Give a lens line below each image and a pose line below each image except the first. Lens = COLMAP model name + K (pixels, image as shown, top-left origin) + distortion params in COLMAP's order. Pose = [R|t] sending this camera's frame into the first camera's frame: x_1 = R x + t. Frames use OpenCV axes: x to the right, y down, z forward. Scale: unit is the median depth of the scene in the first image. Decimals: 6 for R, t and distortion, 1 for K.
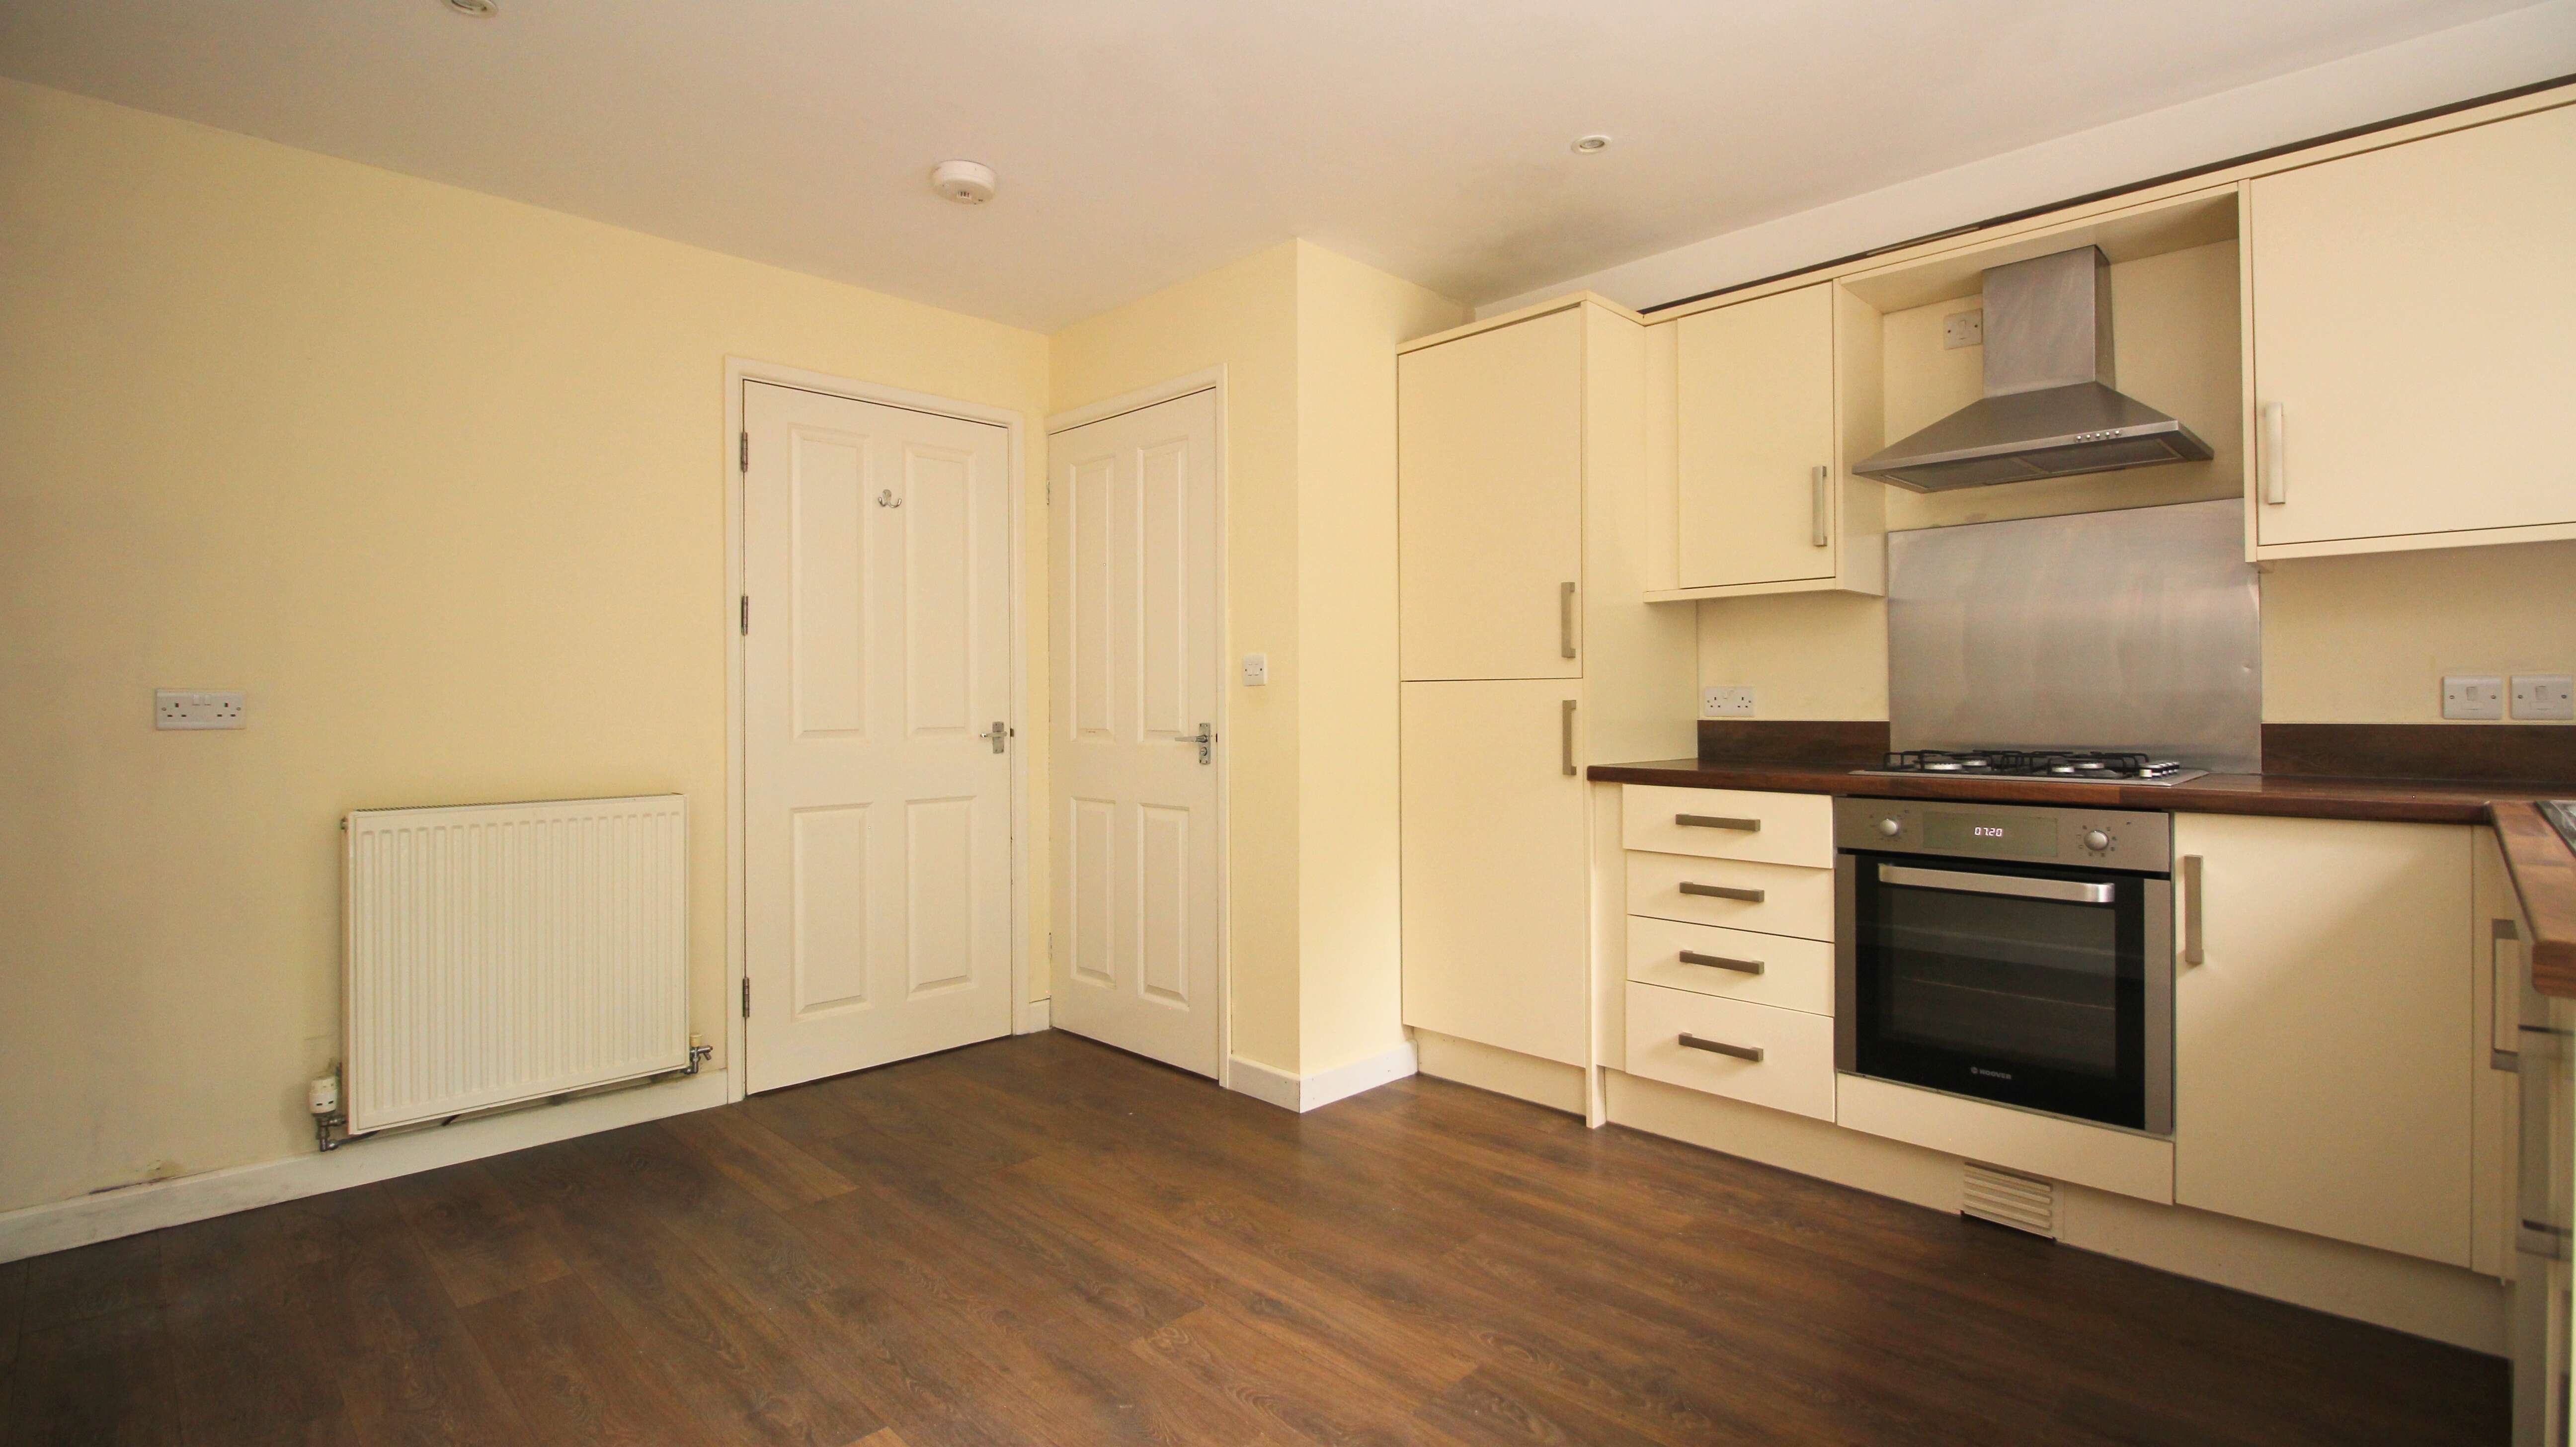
lens RADIAL K [[1175.4, 0, 1284.1], [0, 1175.4, 708.8], [0, 0, 1]] dist [-0.008836, -0.004251]
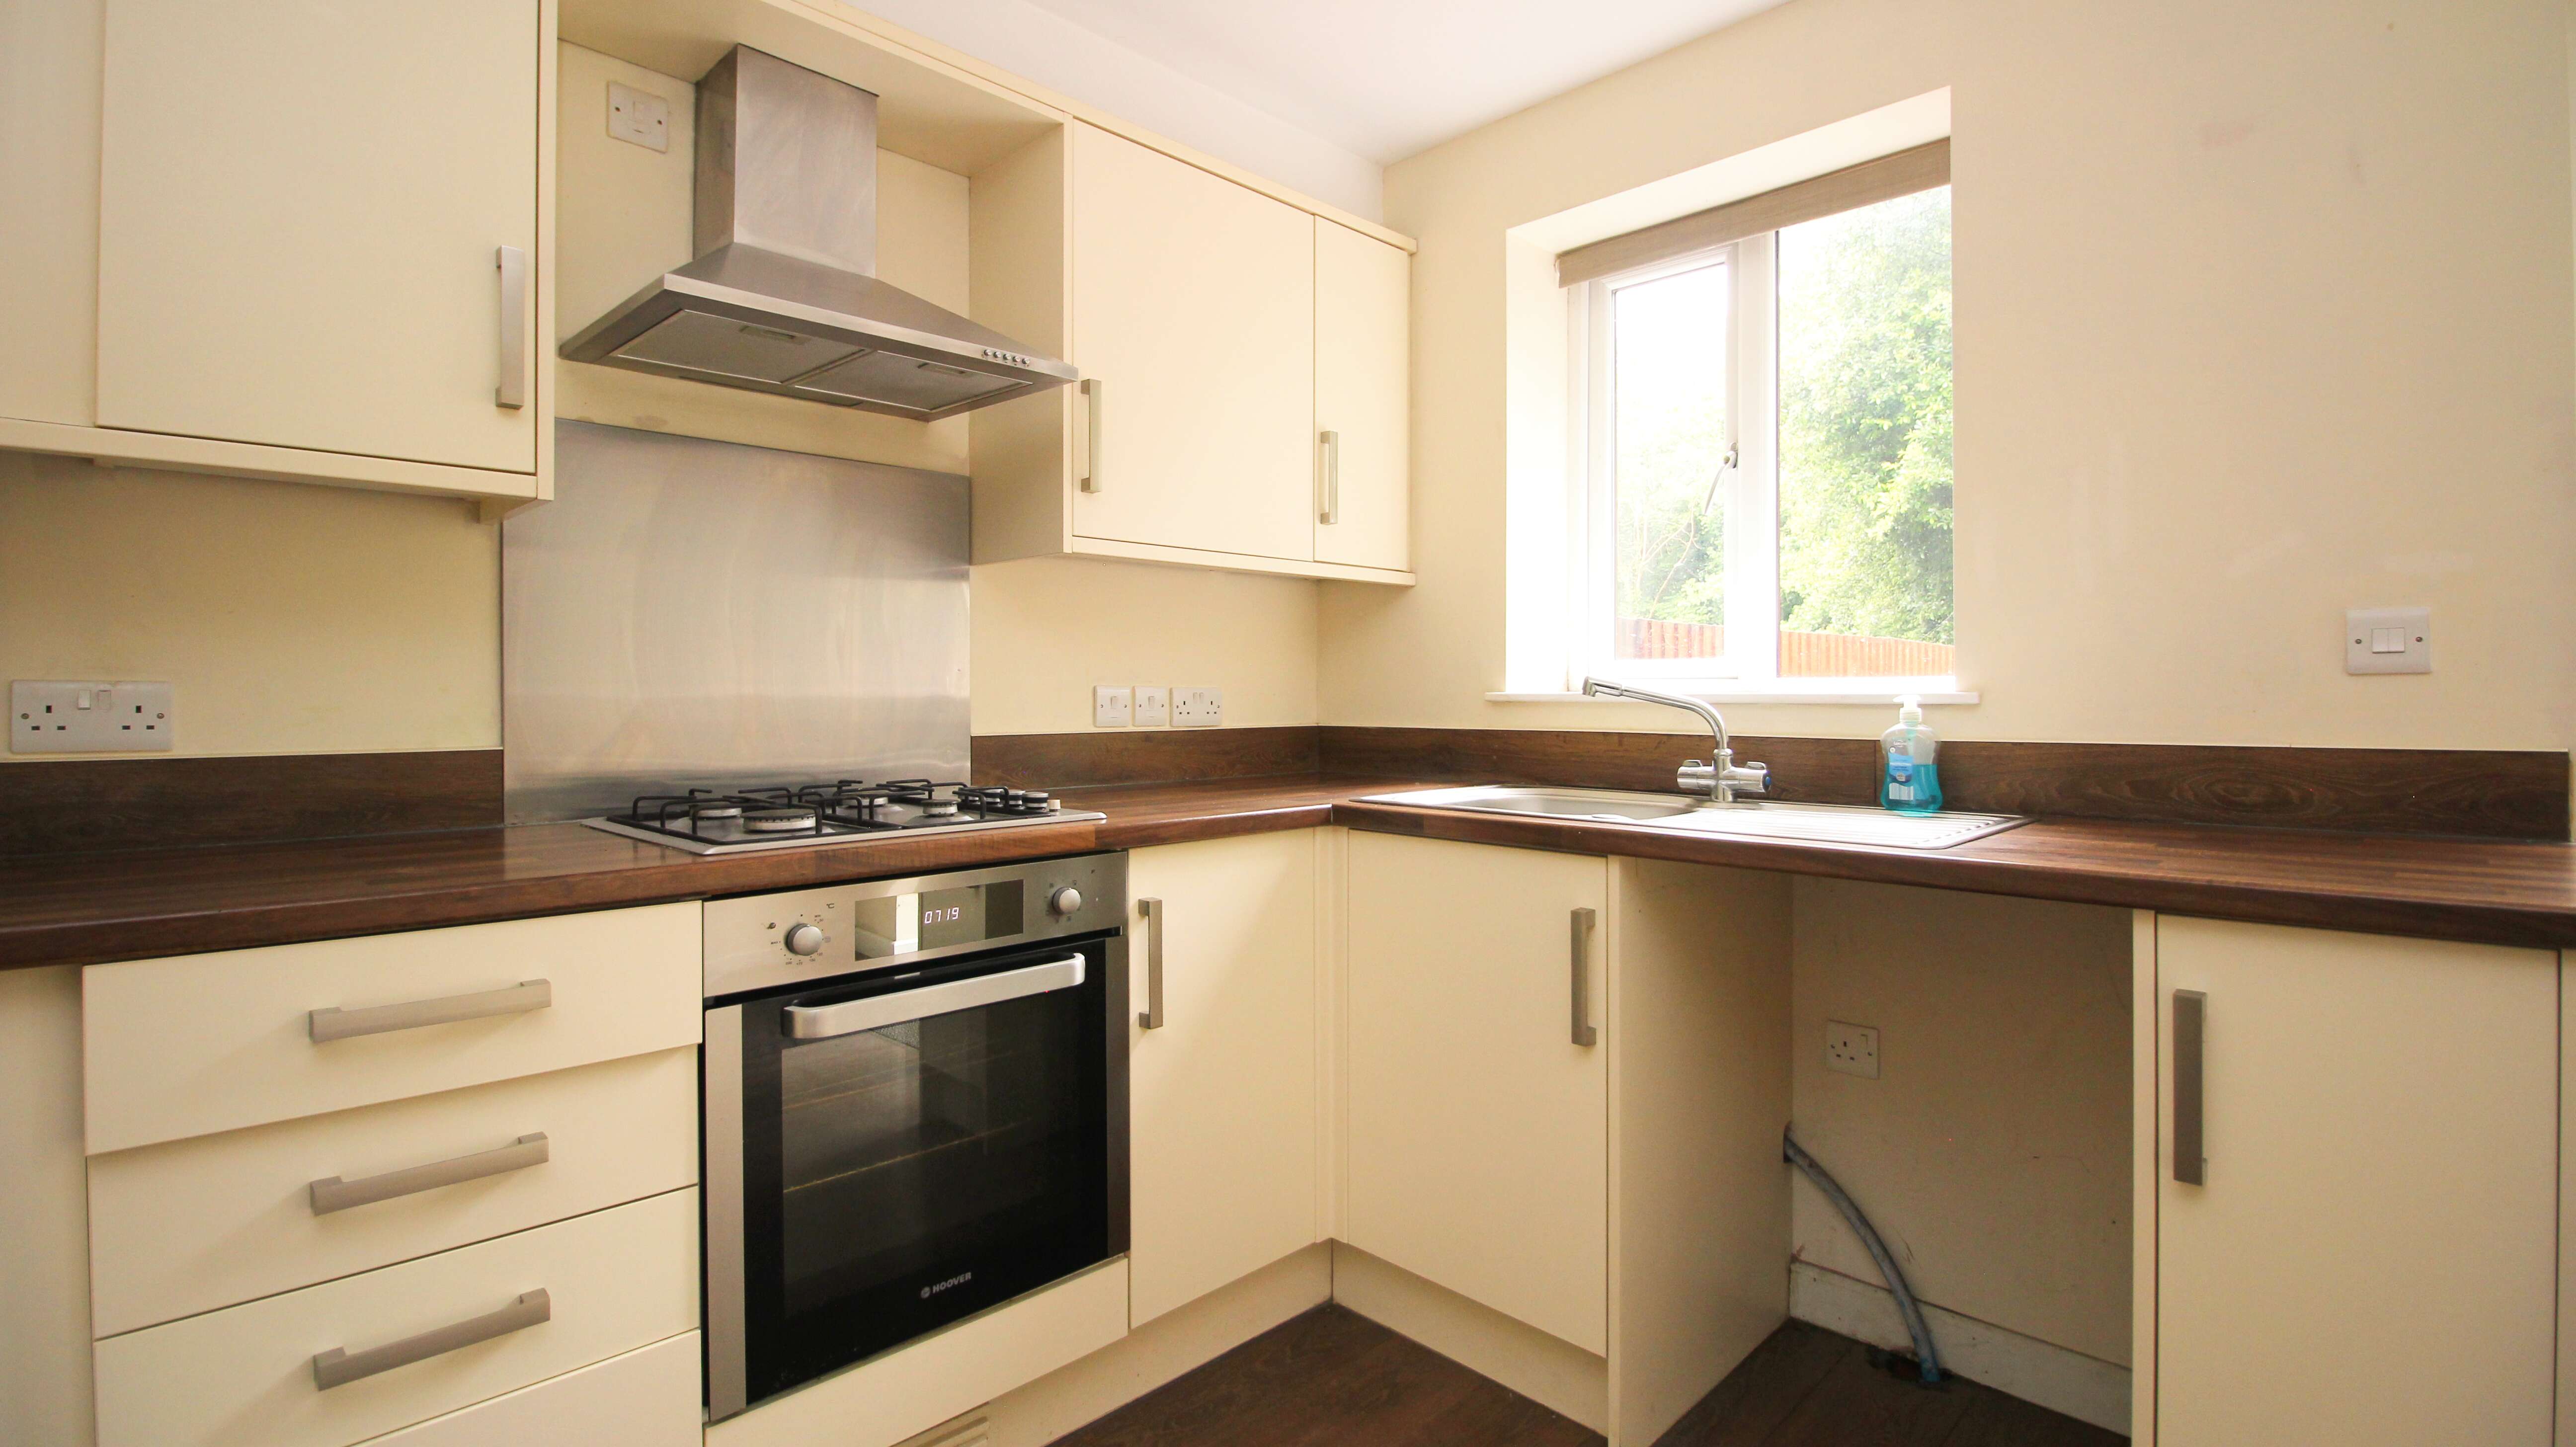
lens RADIAL K [[1175.4, 0, 1289.2], [0, 1175.4, 697.0], [0, 0, 1]] dist [-0.008836, -0.004251]
pose [[0.004913, 0.003544, 0.999982, -0.049617], [0.004069, 0.999985, -0.003564, -0.013261], [-0.999980, 0.004086, 0.004898, 0.774822]]
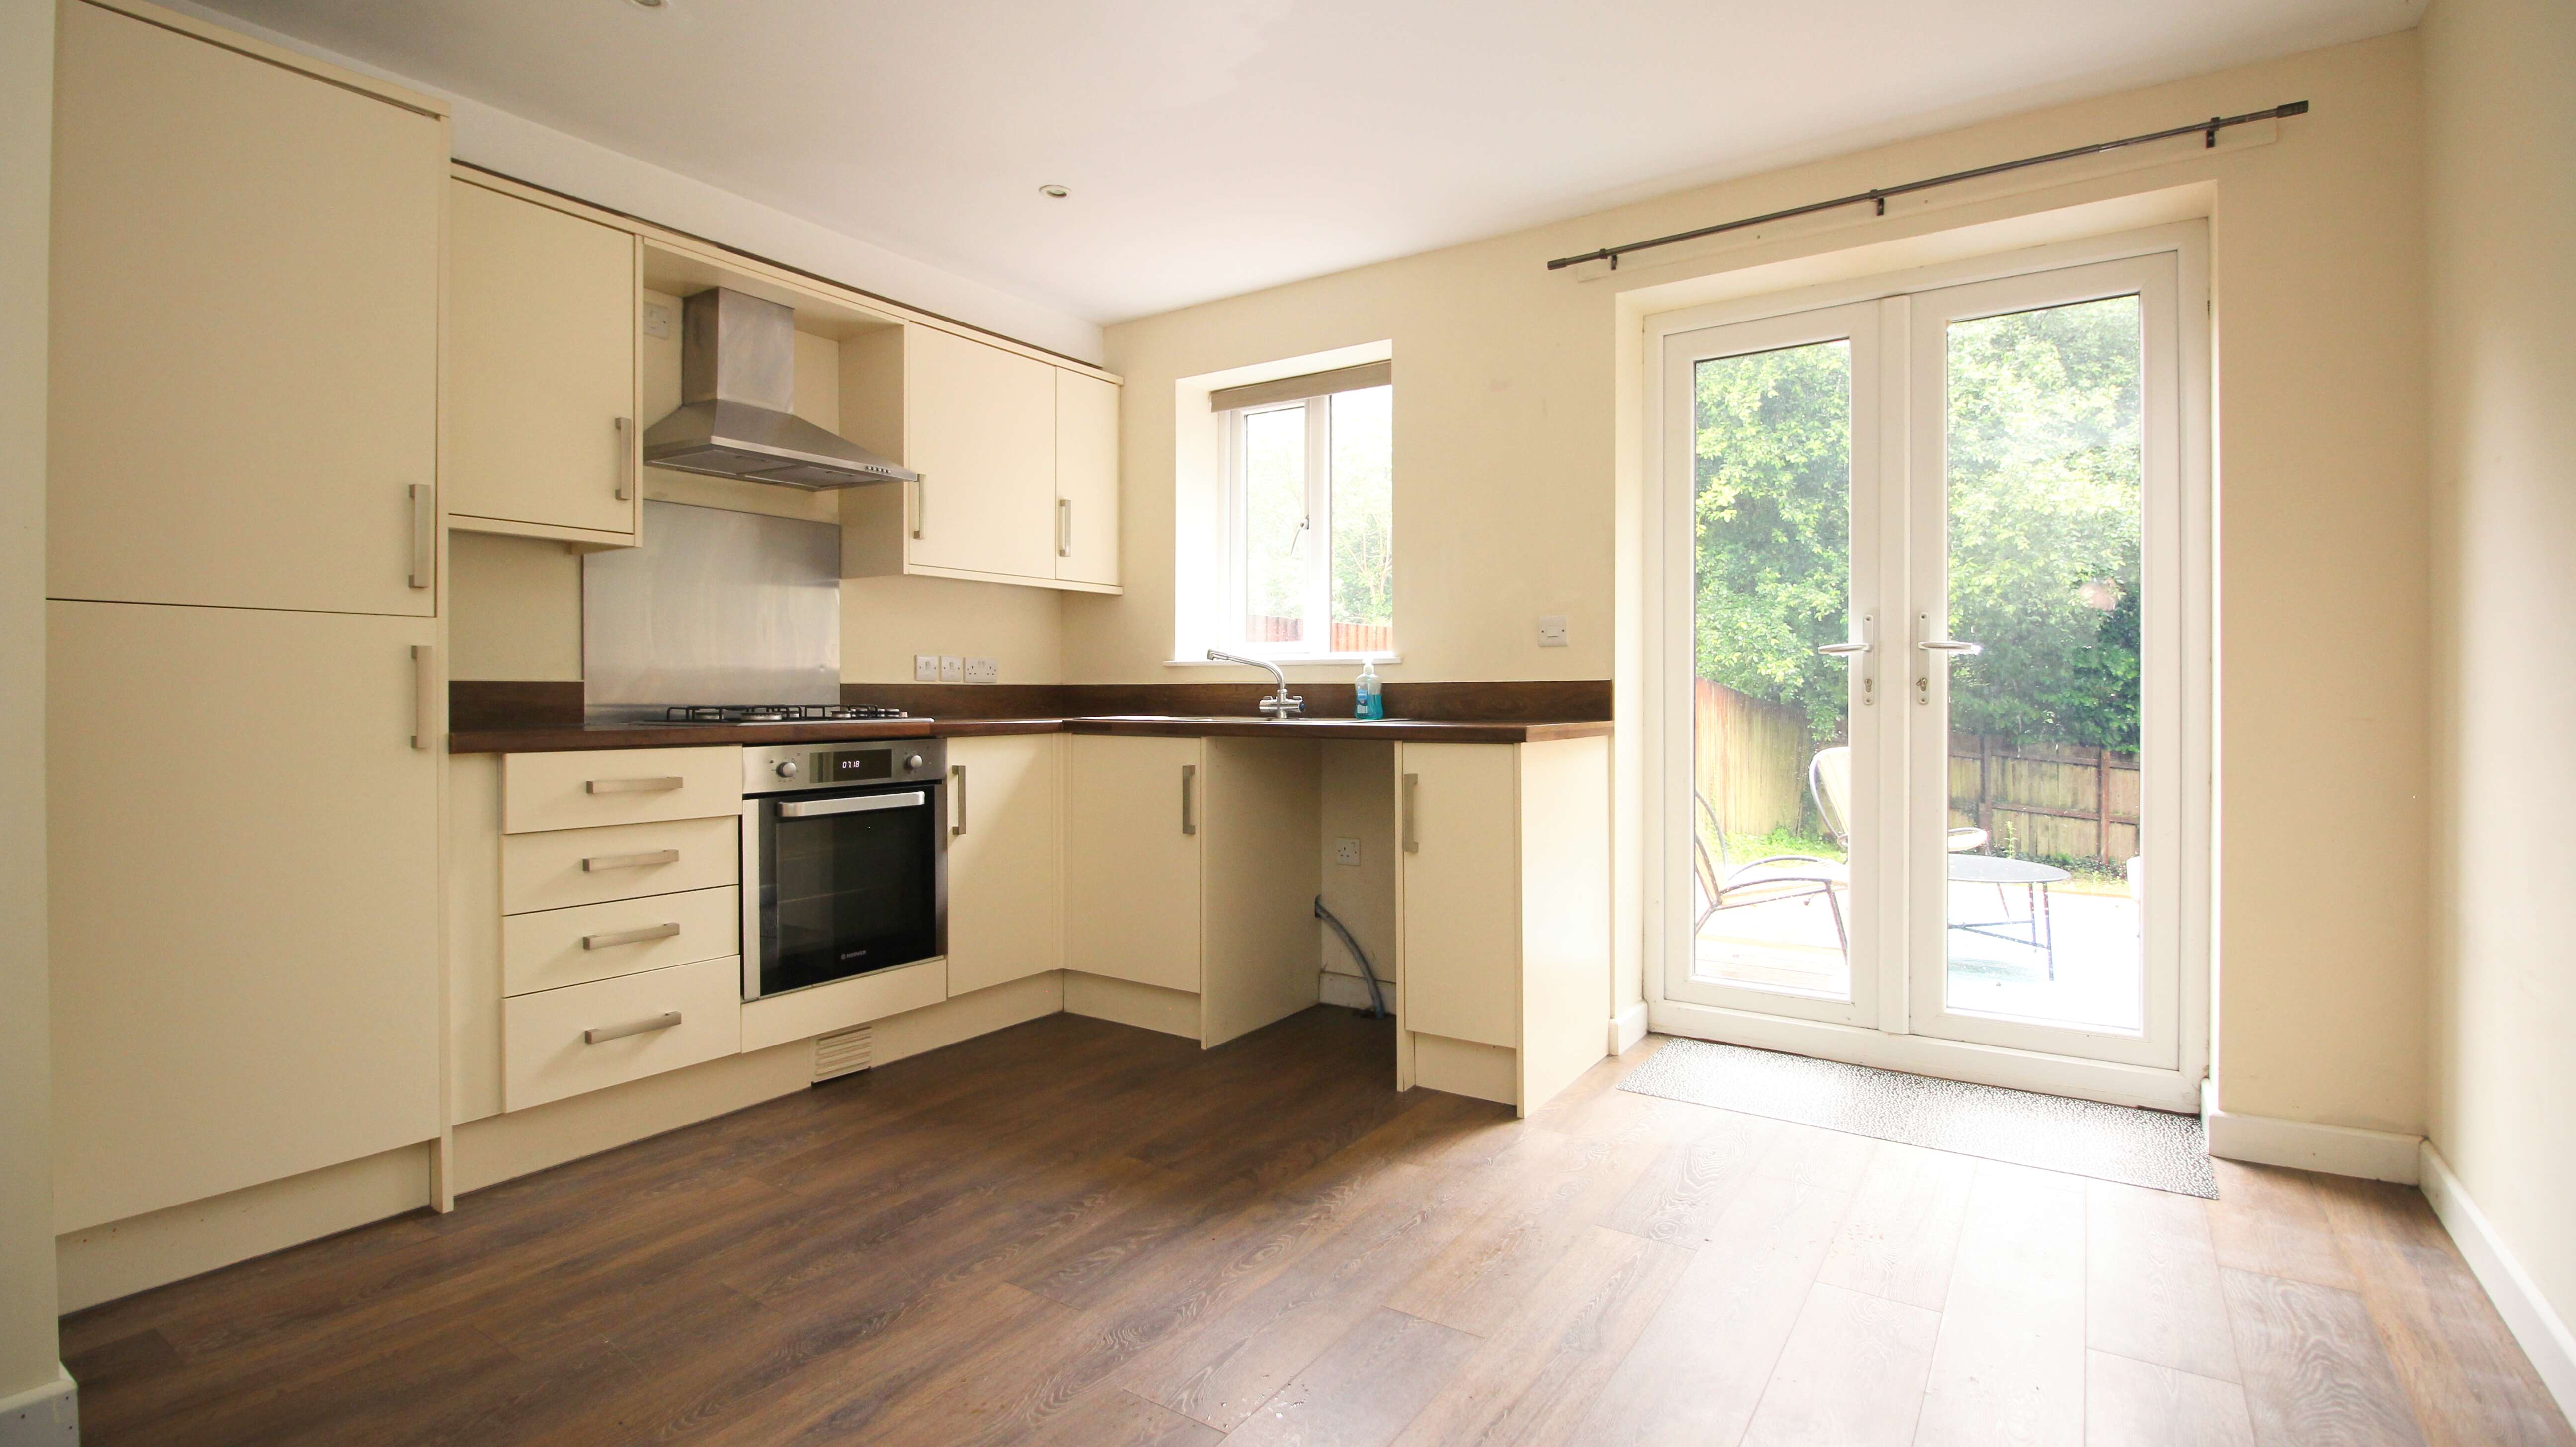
lens RADIAL K [[1175.4, 0, 1290.7], [0, 1175.4, 701.1], [0, 0, 1]] dist [-0.008836, -0.004251]
pose [[-0.186345, -0.000698, 0.982484, -0.710019], [0.003300, 0.999994, 0.001336, 0.034954], [-0.982479, 0.003492, -0.186341, 0.742205]]
